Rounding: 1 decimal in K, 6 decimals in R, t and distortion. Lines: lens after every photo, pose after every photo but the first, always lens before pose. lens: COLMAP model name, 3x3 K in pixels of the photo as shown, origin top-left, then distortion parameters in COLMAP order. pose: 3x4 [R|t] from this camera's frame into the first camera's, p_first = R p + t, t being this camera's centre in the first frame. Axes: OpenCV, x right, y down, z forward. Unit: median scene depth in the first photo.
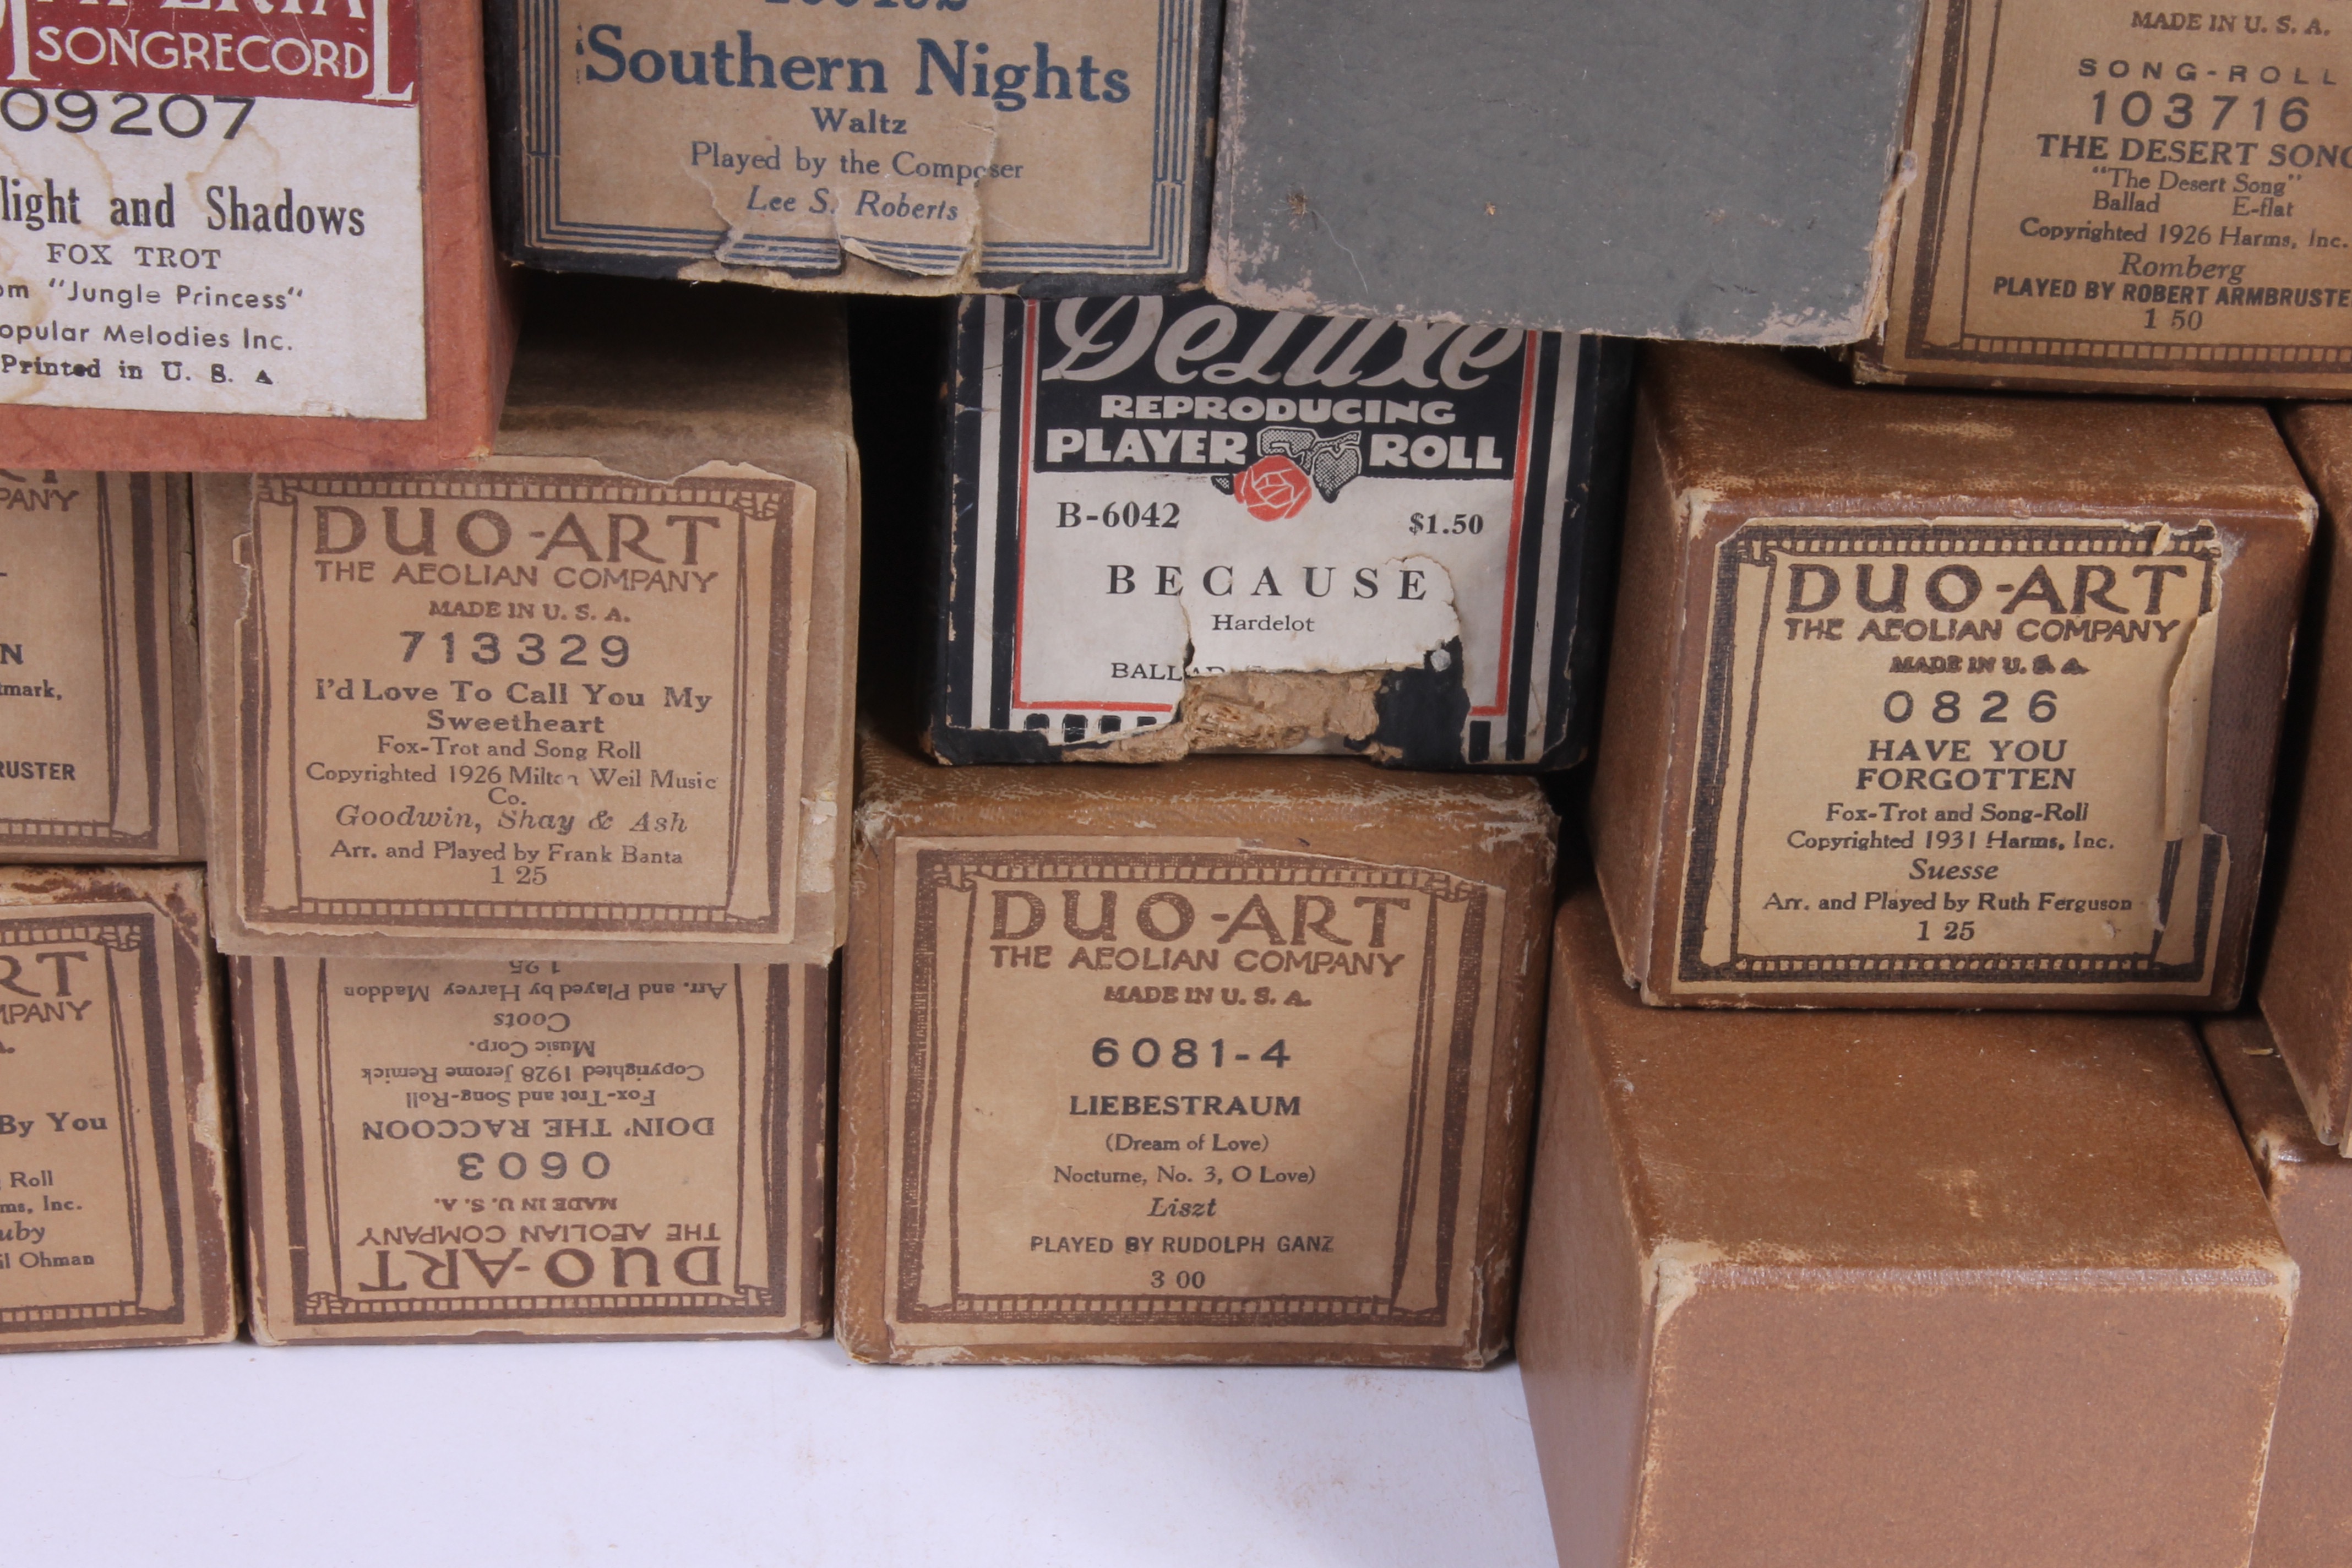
lens RADIAL K [[5617.4, 0, 1168.9], [0, 5617.4, 801.0], [0, 0, 1]] dist [0.063307, 0.301987]
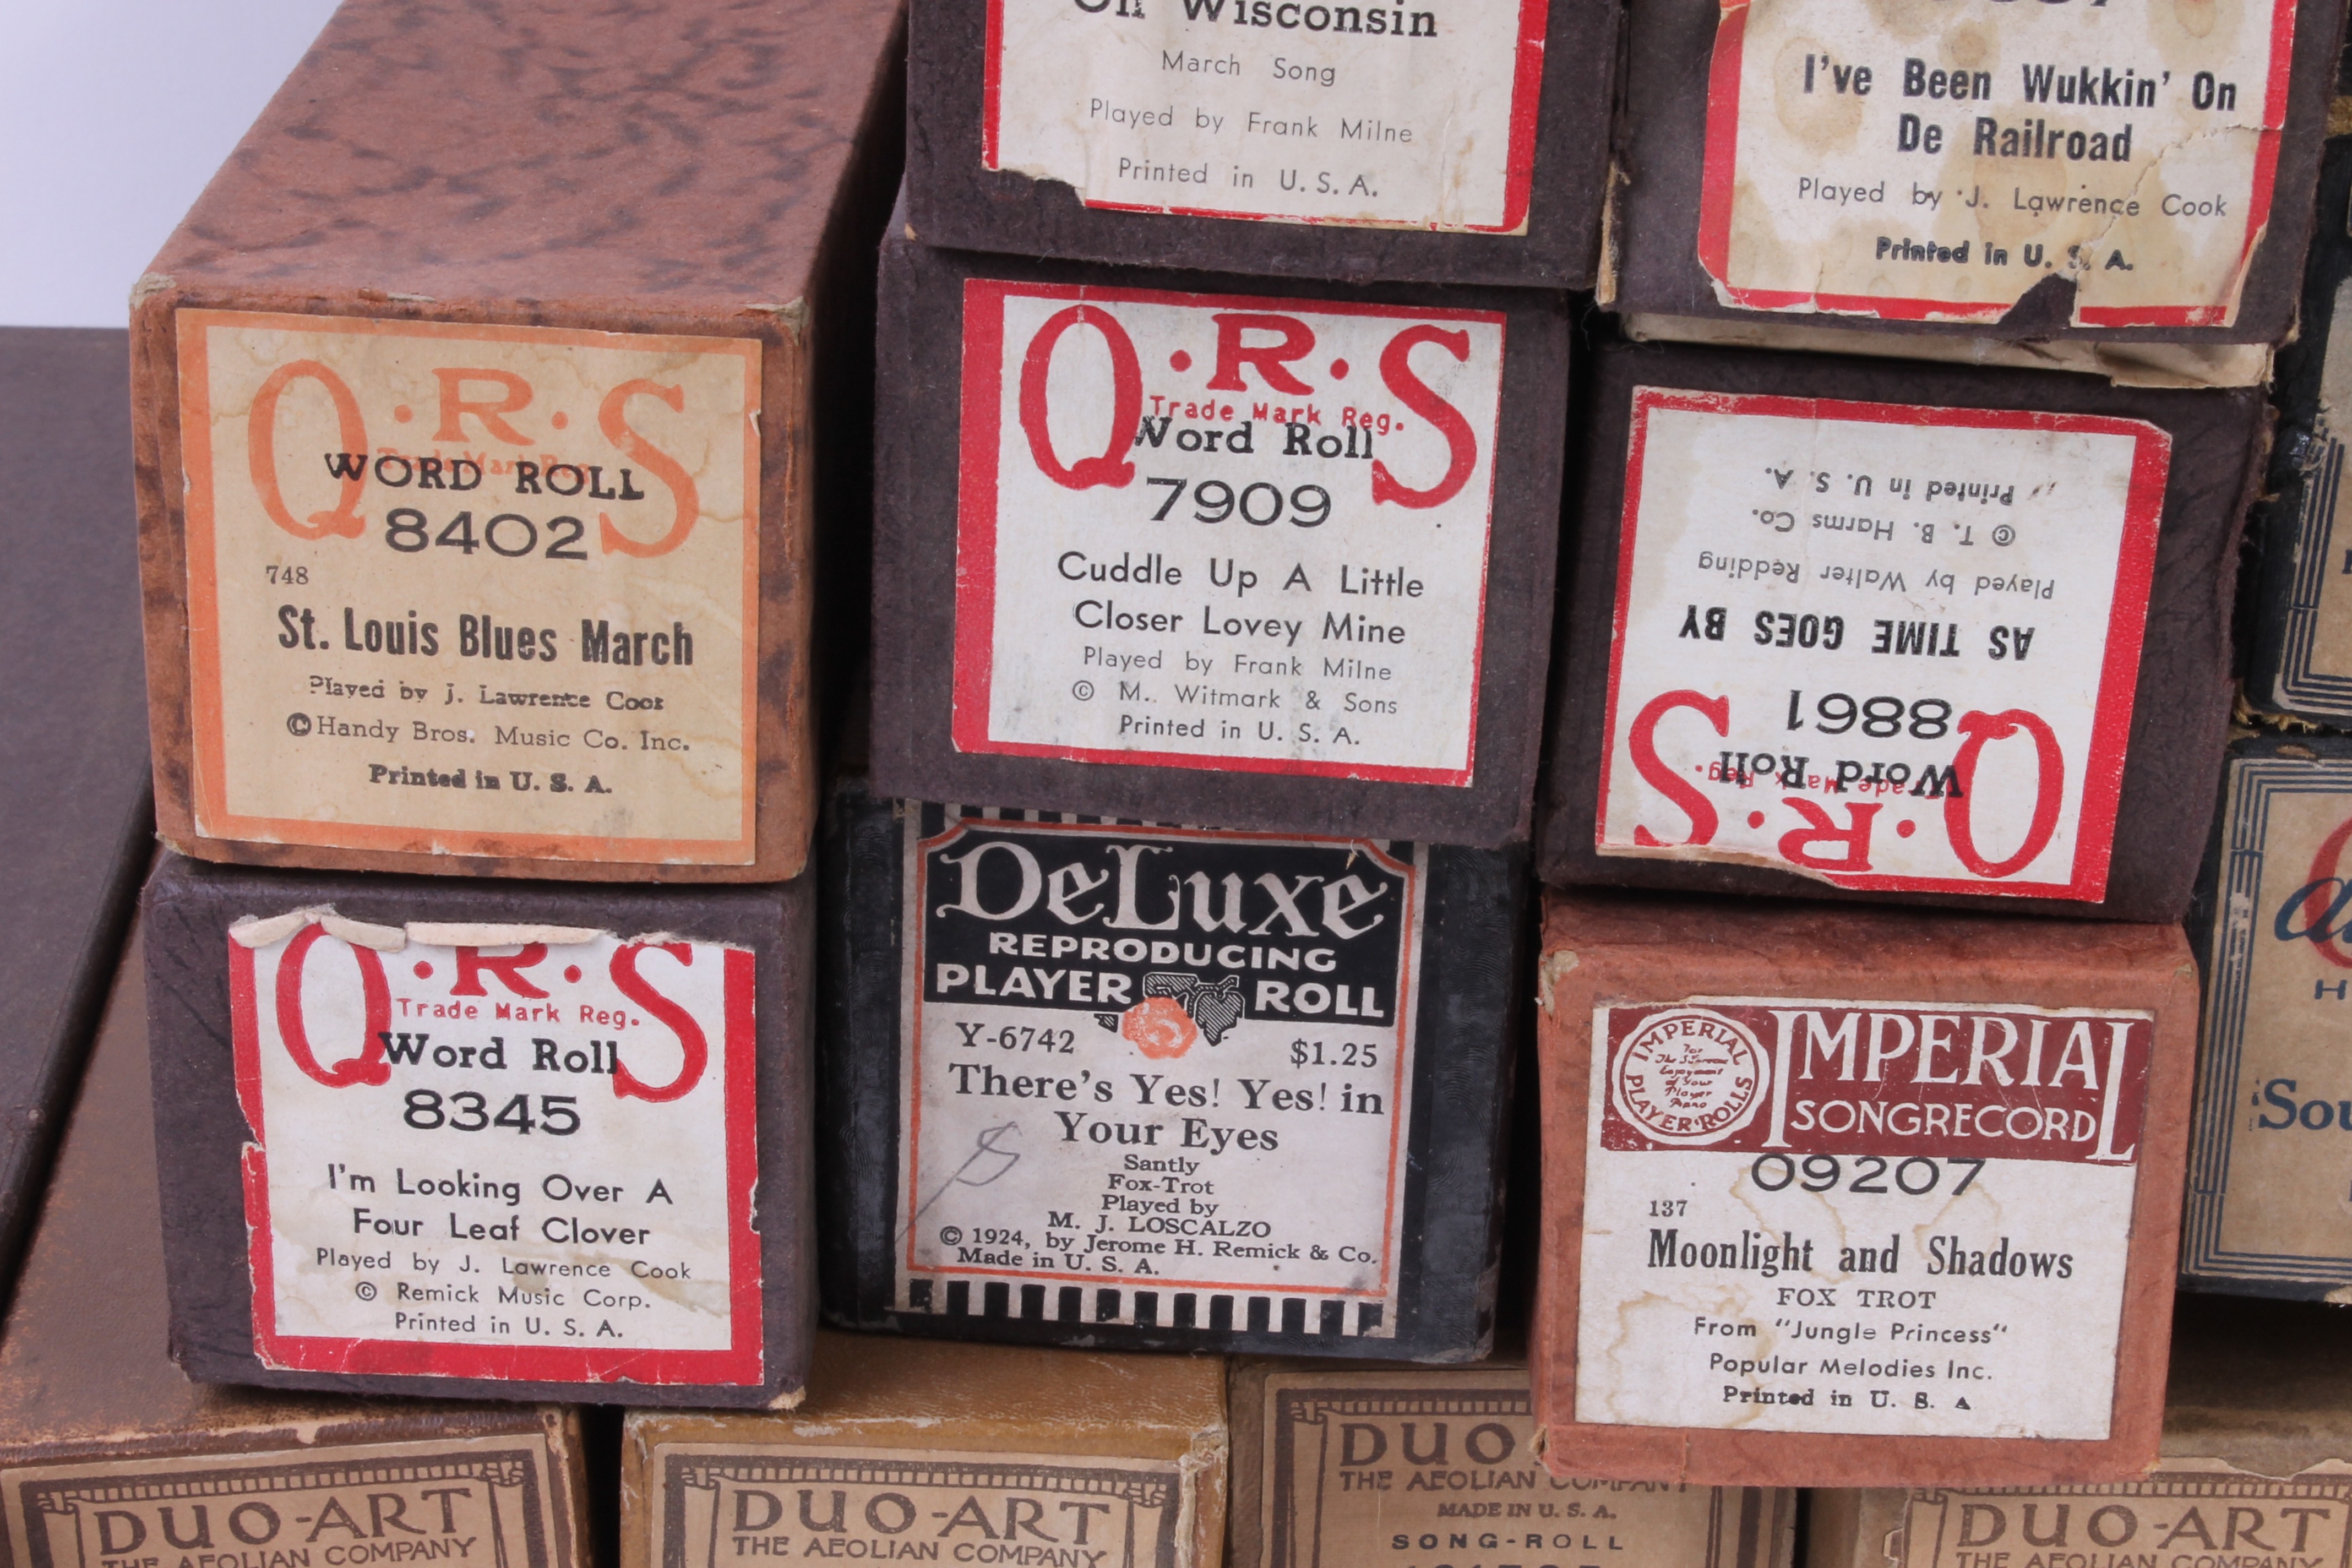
lens RADIAL K [[4811.6, 0, 1164.0], [0, 4811.6, 796.3], [0, 0, 1]] dist [0.018860, 0.236497]
pose [[0.998972, -0.013726, -0.043198, -0.260710], [0.009423, 0.995113, -0.098292, -0.097365], [0.044336, 0.097784, 0.994220, 0.054929]]
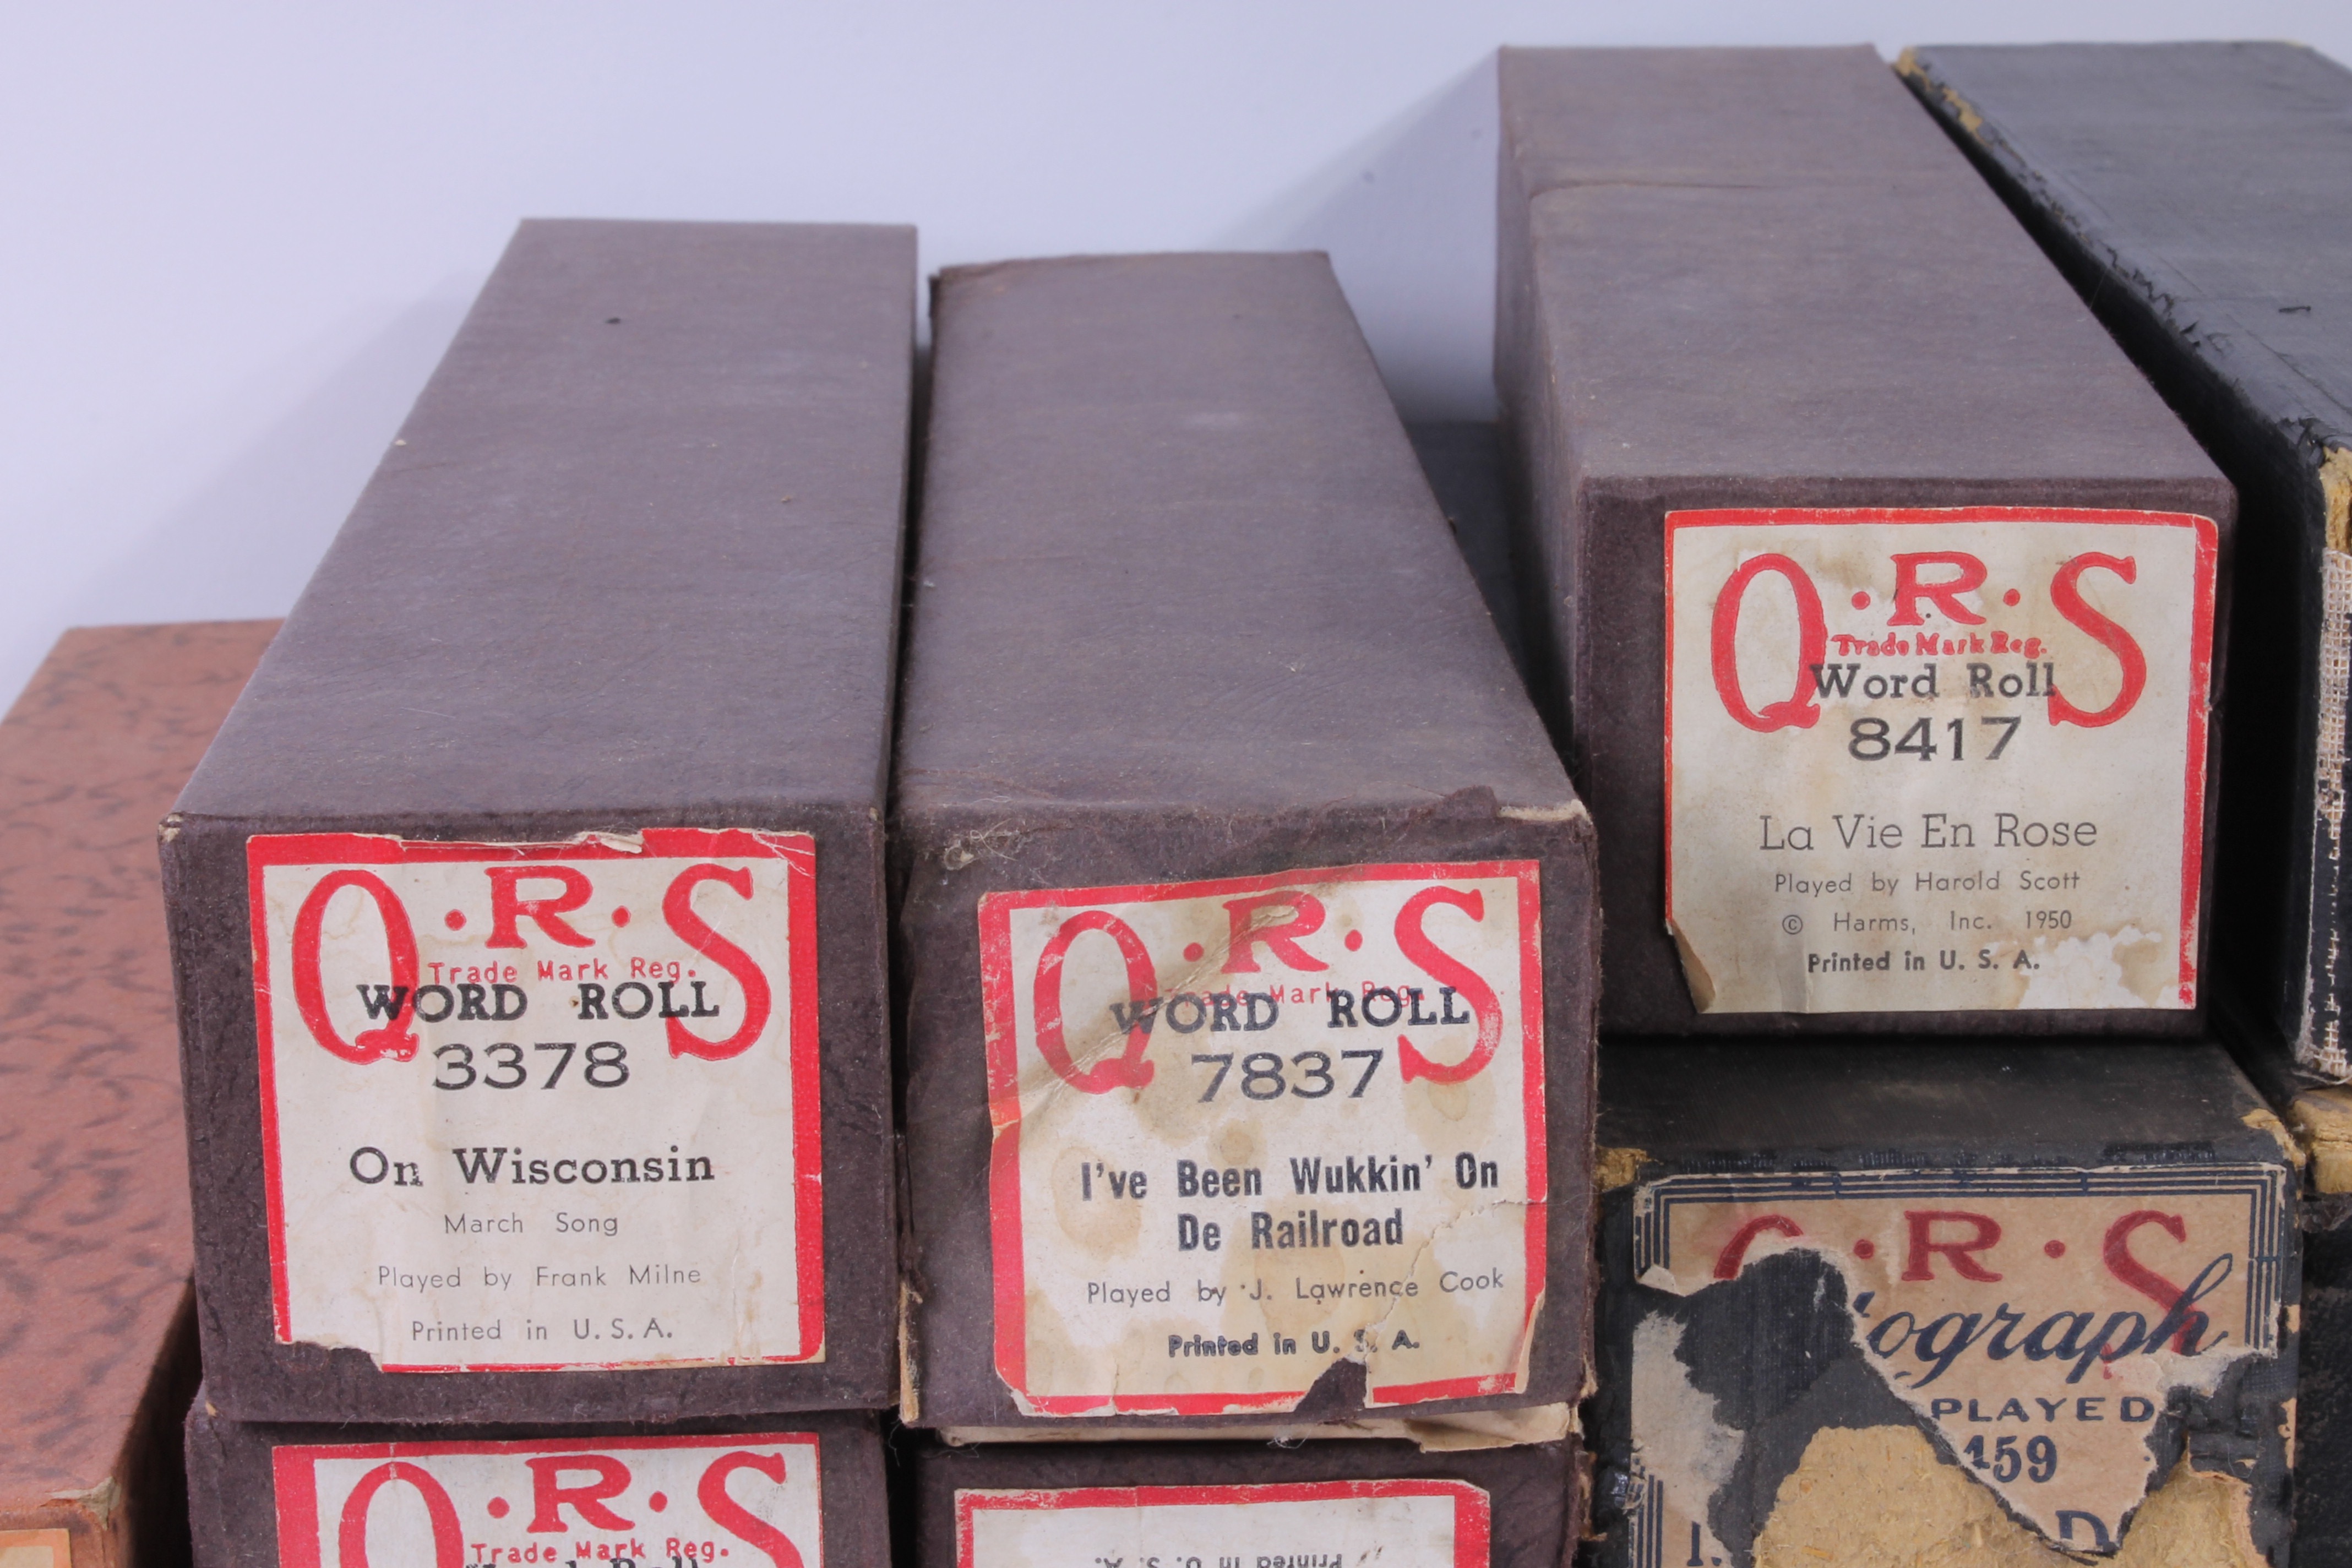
lens RADIAL K [[4811.6, 0, 1164.0], [0, 4811.6, 796.3], [0, 0, 1]] dist [0.018860, 0.236497]
pose [[0.994448, -0.100438, 0.031379, -0.193168], [0.105081, 0.963495, -0.246243, -0.154962], [-0.005501, 0.248174, 0.968700, 0.039654]]
